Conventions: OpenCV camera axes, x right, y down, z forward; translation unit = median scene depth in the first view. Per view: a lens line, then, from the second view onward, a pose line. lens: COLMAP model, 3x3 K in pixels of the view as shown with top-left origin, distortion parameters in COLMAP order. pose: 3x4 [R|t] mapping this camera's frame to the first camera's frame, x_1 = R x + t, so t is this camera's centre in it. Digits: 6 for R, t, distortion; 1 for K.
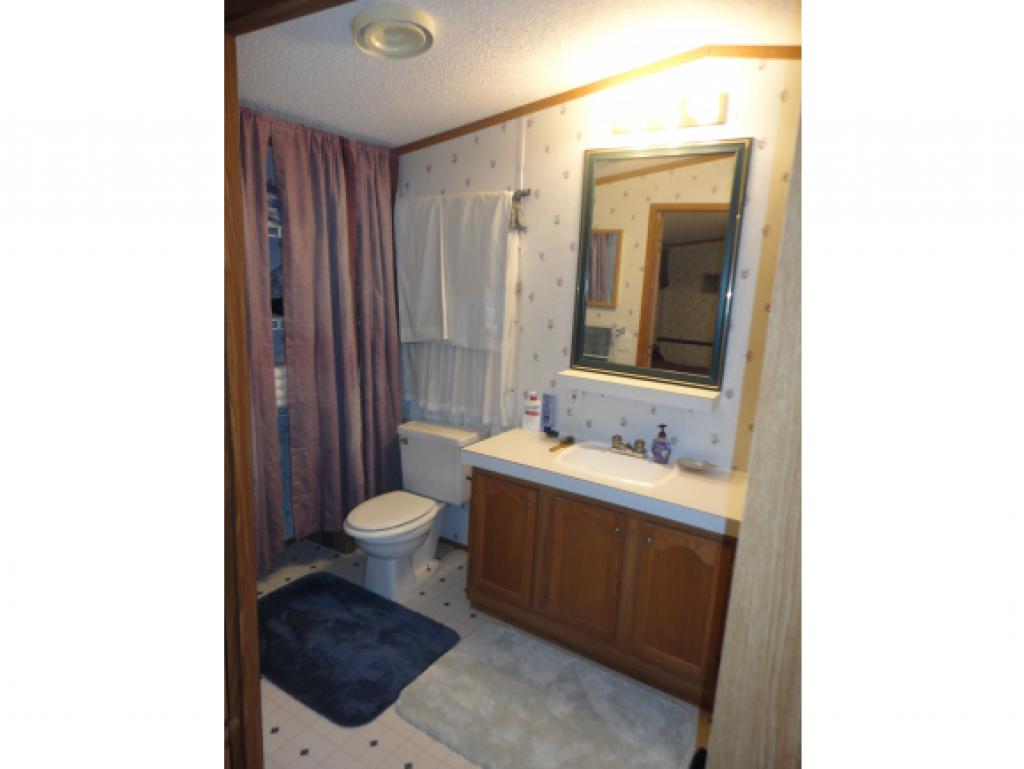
lens RADIAL K [[558.8, 0, 517.7], [0, 558.8, 387.4], [0, 0, 1]] dist [-0.019082, 0.000030]
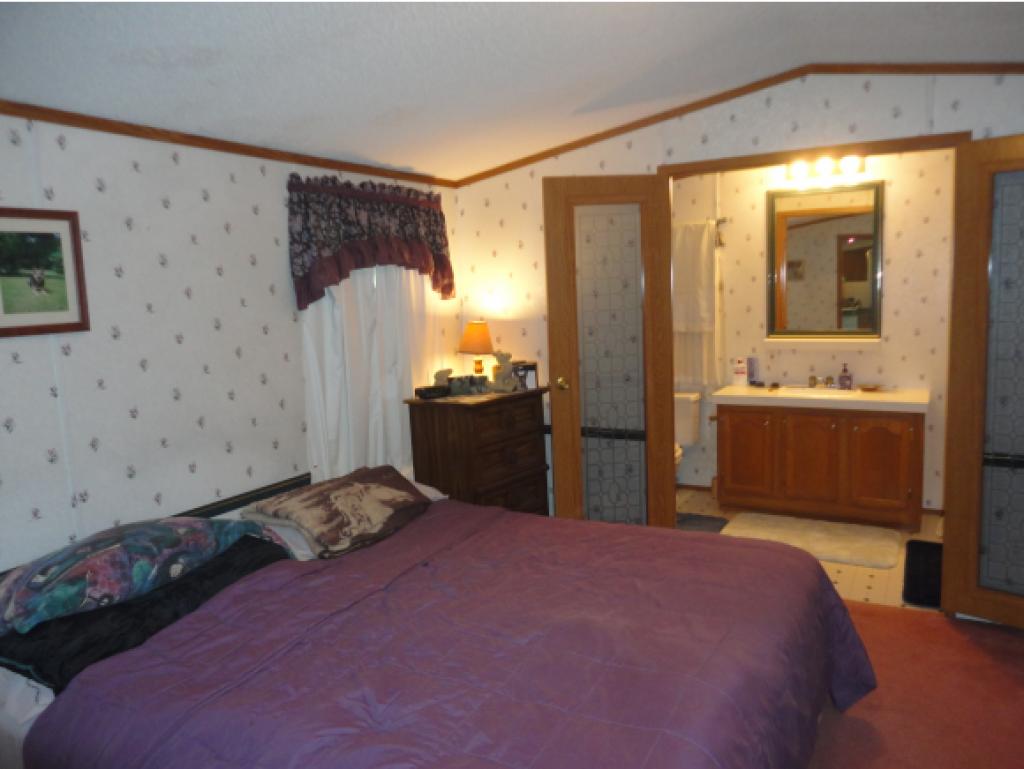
lens RADIAL K [[745.1, 0, 508.2], [0, 745.1, 381.1], [0, 0, 1]] dist [-0.009740, -0.004360]
pose [[0.995204, -0.095674, 0.020371, -0.623190], [0.096842, 0.993021, -0.067319, 0.142995], [-0.013788, 0.068969, 0.997524, -0.898861]]
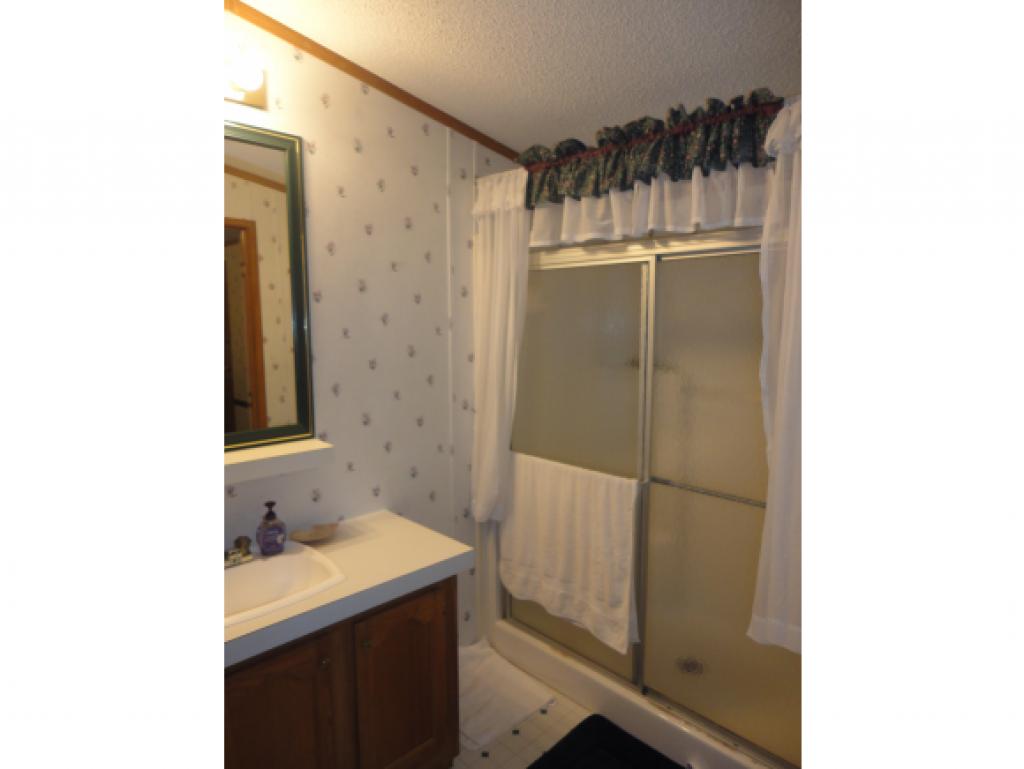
lens RADIAL K [[558.8, 0, 512.0], [0, 558.8, 383.6], [0, 0, 1]] dist [-0.019082, 0.000030]
pose [[0.214097, -0.167042, 0.962424, -0.309517], [0.192209, 0.973211, 0.126156, -0.103345], [-0.957715, 0.157977, 0.240468, 0.438064]]
